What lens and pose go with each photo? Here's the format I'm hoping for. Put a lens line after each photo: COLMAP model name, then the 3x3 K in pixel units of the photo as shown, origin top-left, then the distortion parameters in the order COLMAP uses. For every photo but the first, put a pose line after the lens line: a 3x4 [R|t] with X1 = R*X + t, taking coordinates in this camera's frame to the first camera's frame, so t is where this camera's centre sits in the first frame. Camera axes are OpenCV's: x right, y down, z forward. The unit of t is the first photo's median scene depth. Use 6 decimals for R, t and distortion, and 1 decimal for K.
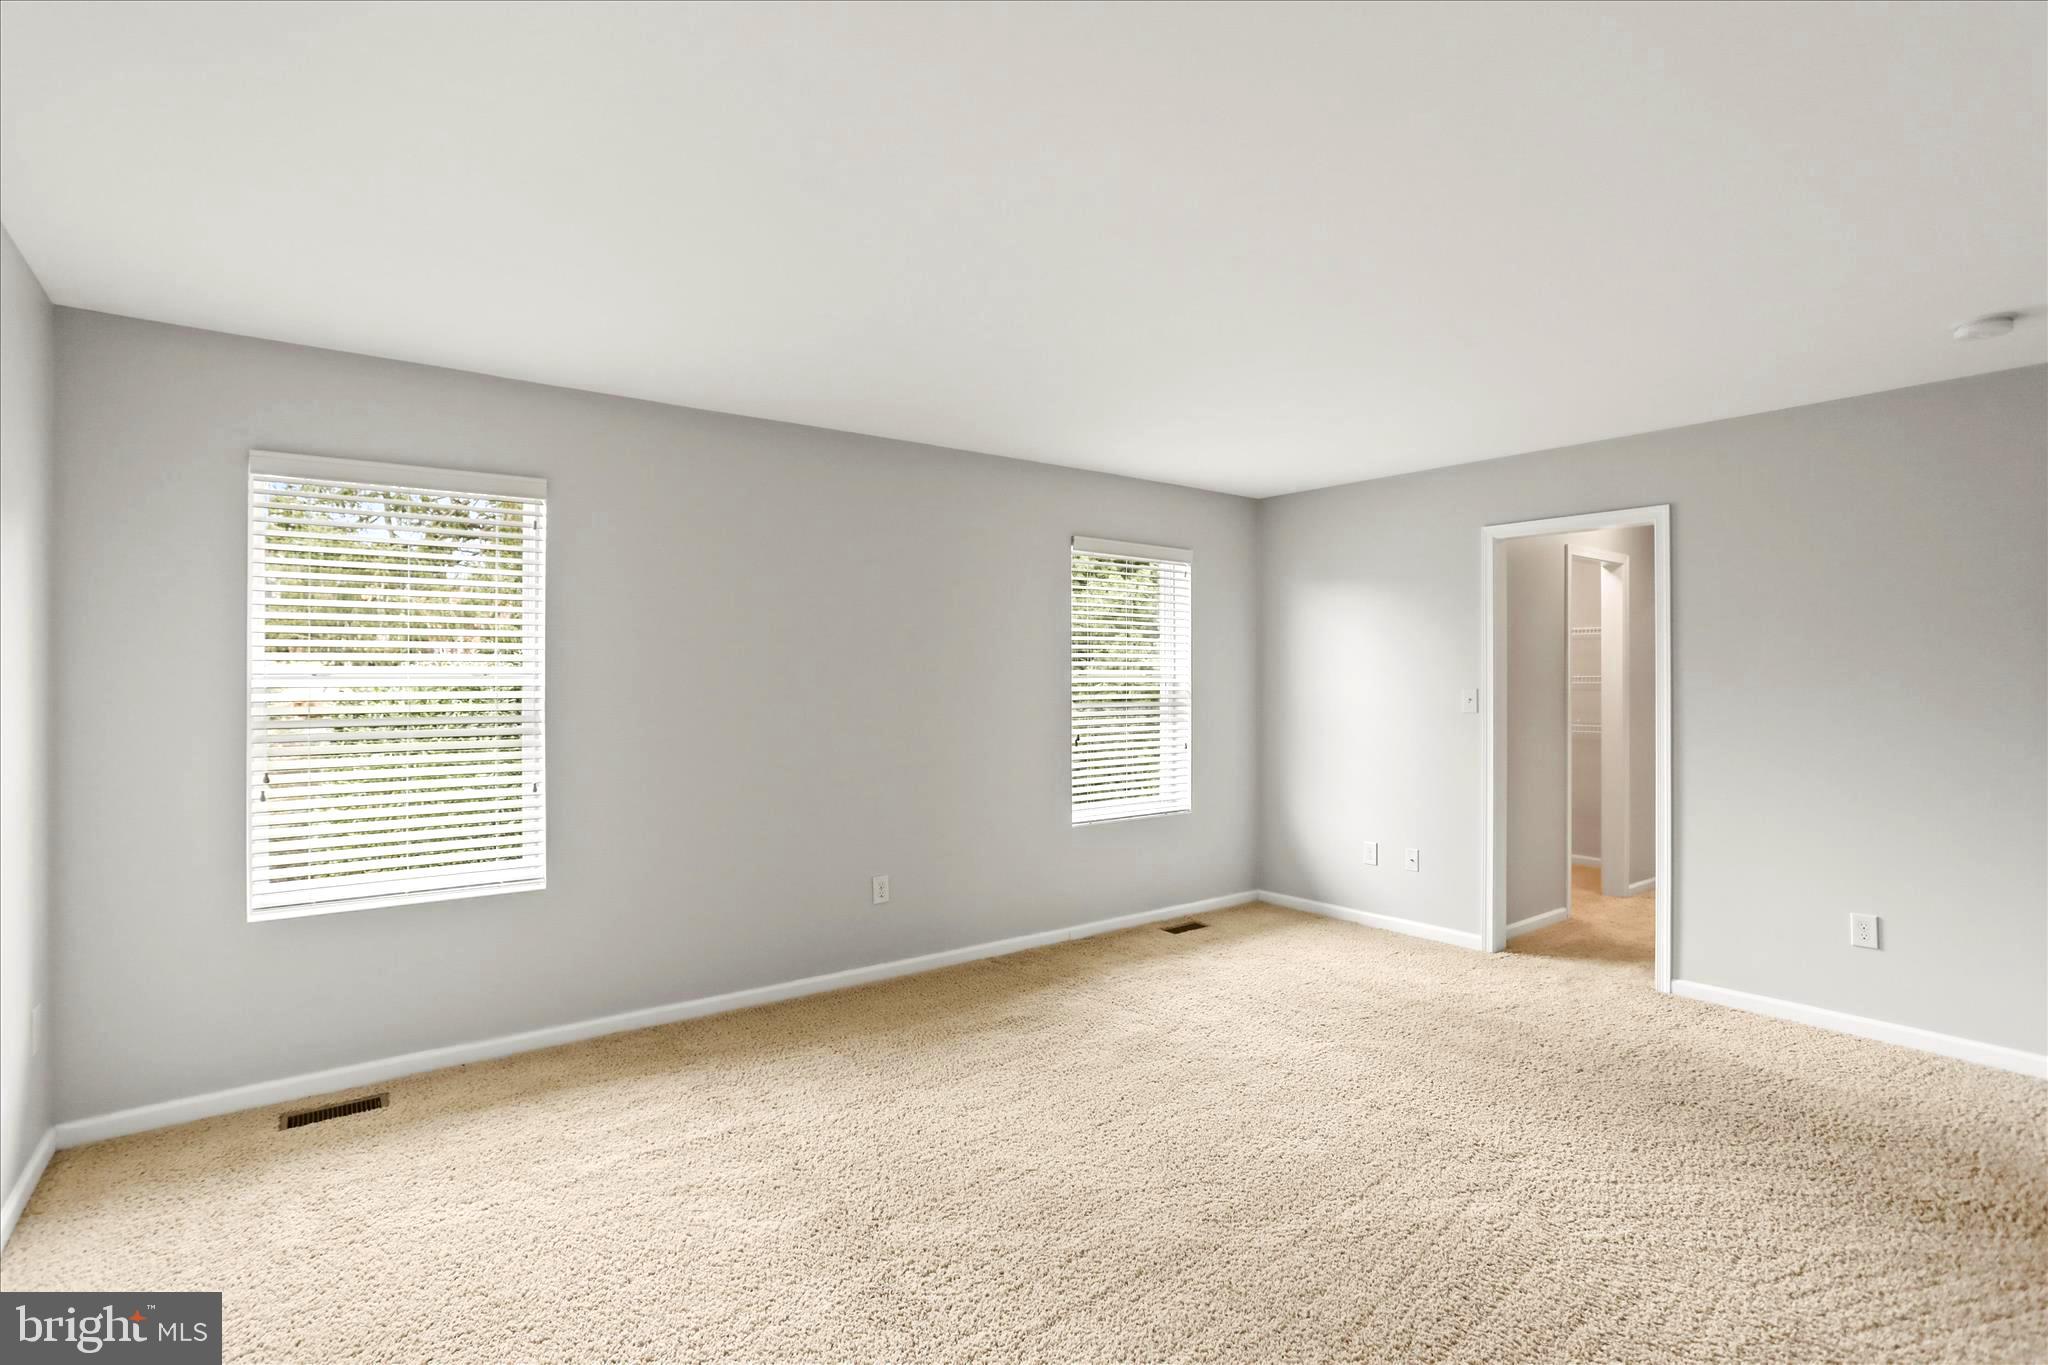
lens RADIAL K [[1055.5, 0, 1025.6], [0, 1055.5, 690.1], [0, 0, 1]] dist [-0.019868, 0.002104]
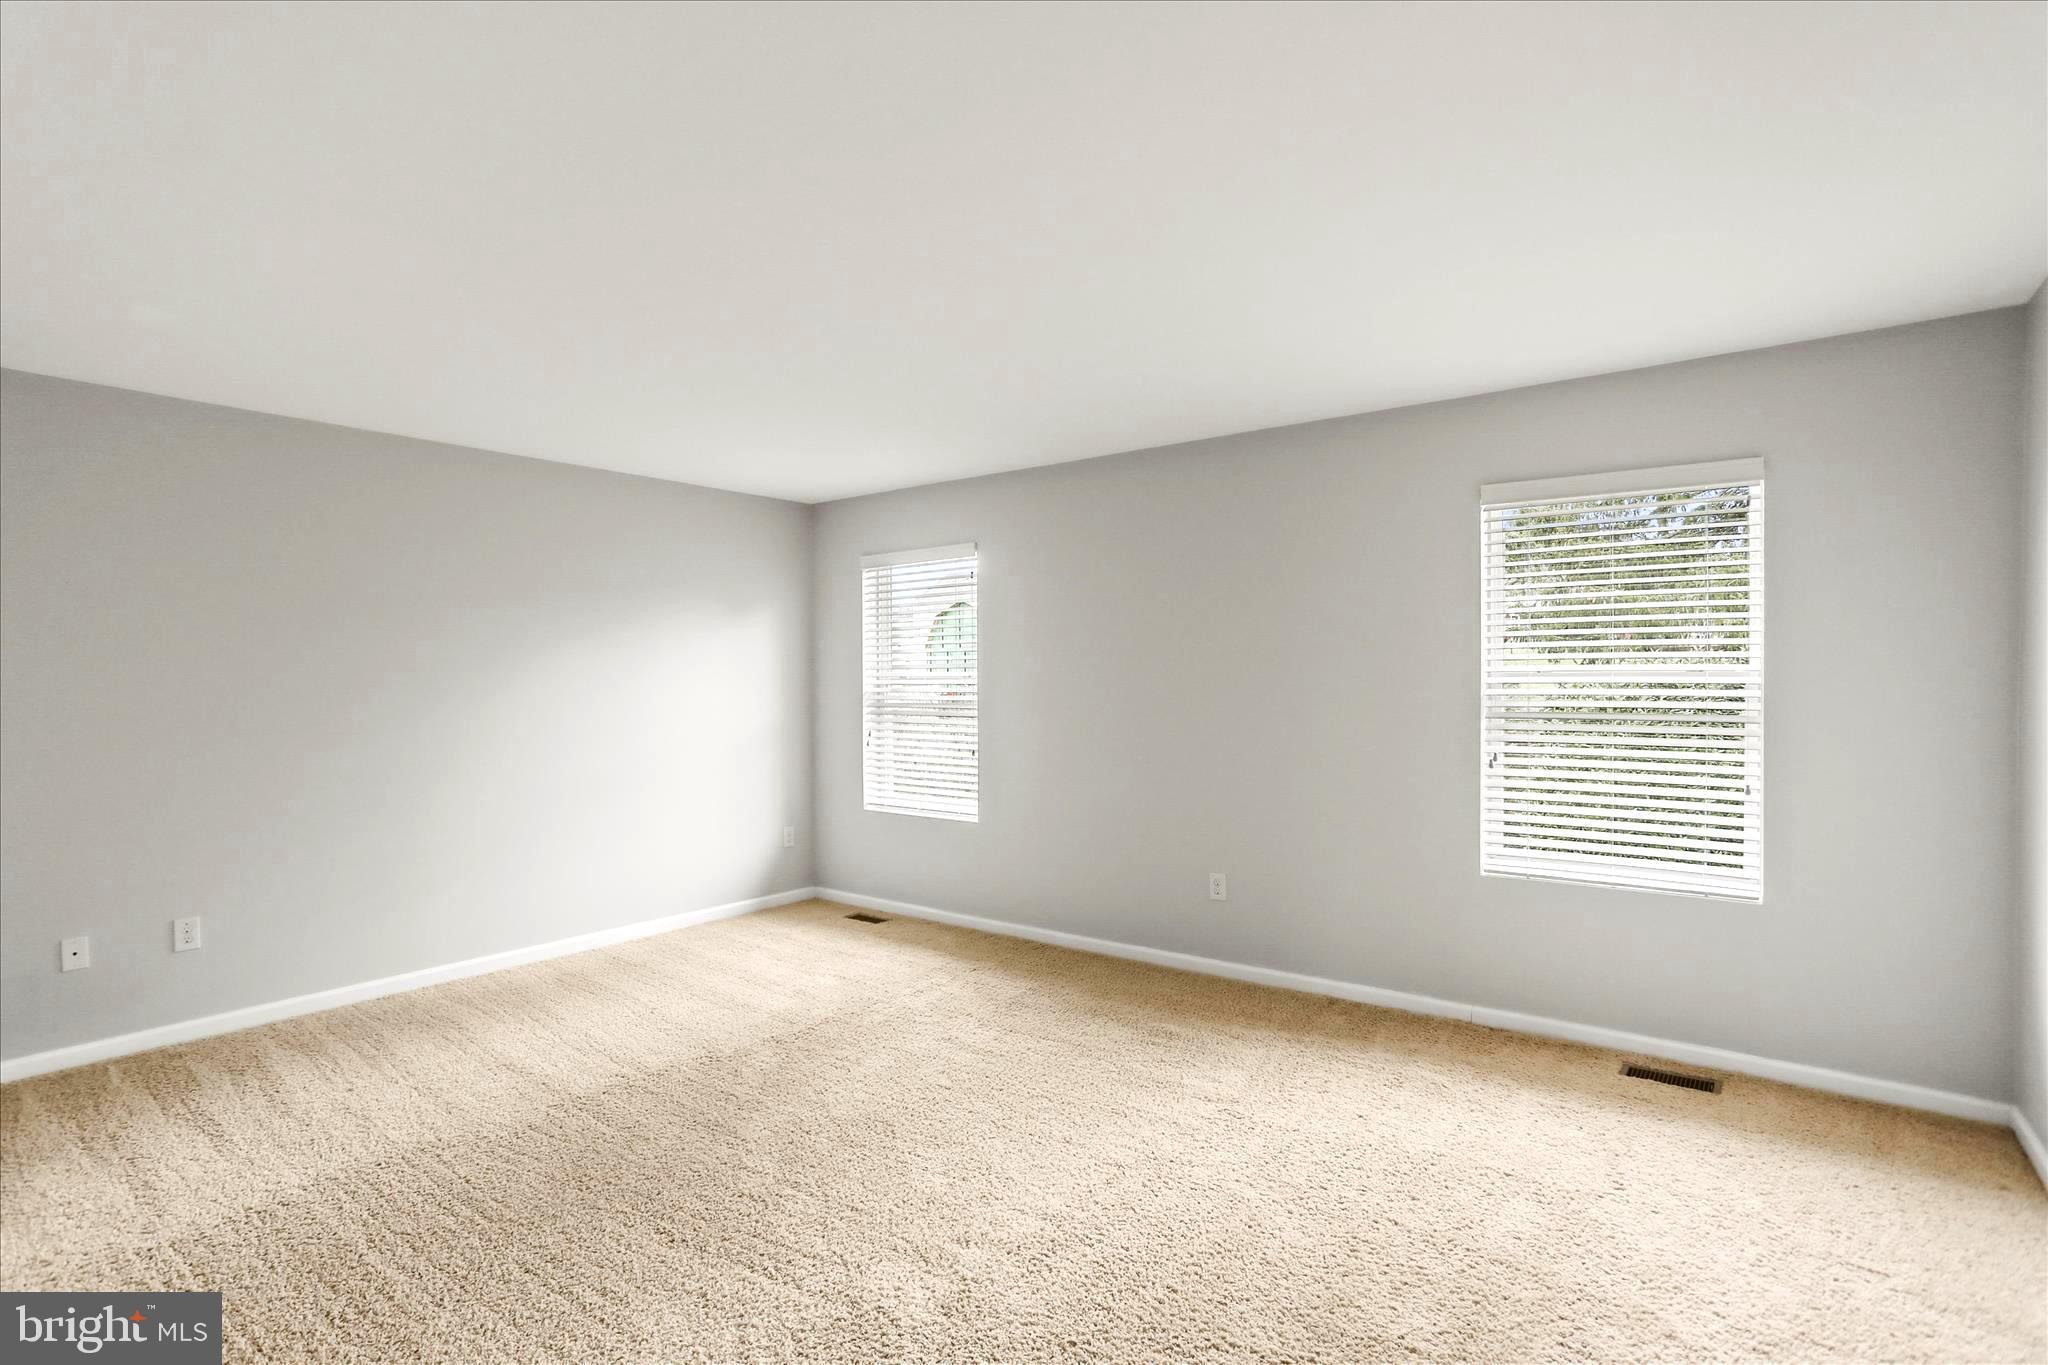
lens RADIAL K [[988.7, 0, 1023.5], [0, 988.7, 757.8], [0, 0, 1]] dist [0.000391, 0.000241]
pose [[0.264939, 0.079170, -0.961010, 0.222590], [-0.008987, 0.996783, 0.079639, -0.002966], [0.964223, -0.012463, 0.264798, 0.175439]]
